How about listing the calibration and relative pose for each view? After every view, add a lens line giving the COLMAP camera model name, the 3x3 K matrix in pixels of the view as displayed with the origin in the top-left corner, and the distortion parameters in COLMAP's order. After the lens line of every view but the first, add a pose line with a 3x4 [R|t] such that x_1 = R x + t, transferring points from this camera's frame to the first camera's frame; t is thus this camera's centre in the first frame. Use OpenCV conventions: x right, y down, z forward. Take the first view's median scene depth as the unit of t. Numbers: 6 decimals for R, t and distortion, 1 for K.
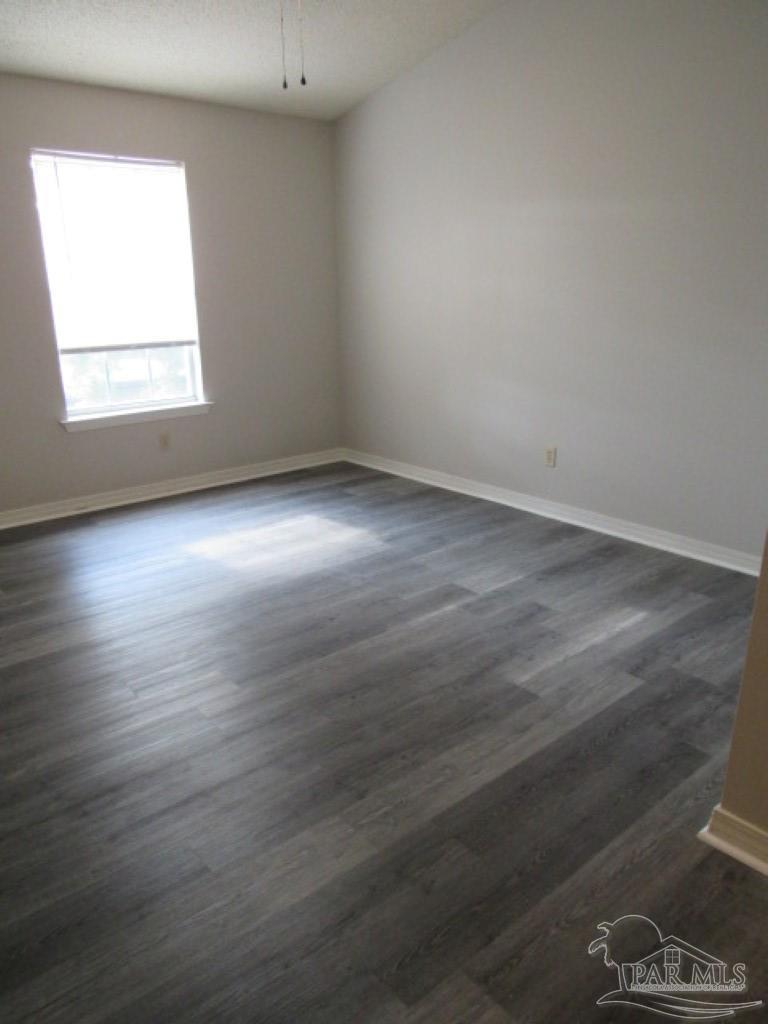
lens RADIAL K [[731.6, 0, 384.0], [0, 731.6, 512.0], [0, 0, 1]] dist [0.000834, 0.000072]
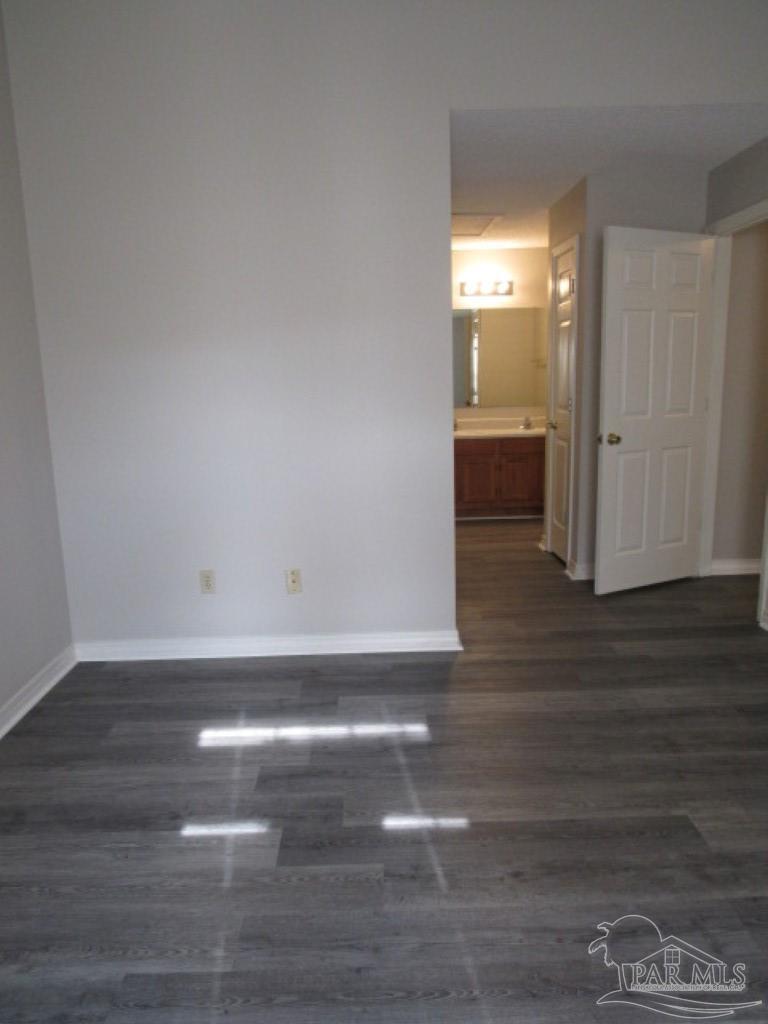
lens RADIAL K [[719.0, 0, 384.0], [0, 719.0, 512.0], [0, 0, 1]] dist [-0.094456, 0.000277]
pose [[-0.768587, -0.086313, 0.633896, -0.339982], [0.228374, 0.888556, 0.397887, -0.400535], [-0.597595, 0.450576, -0.663221, 1.331366]]
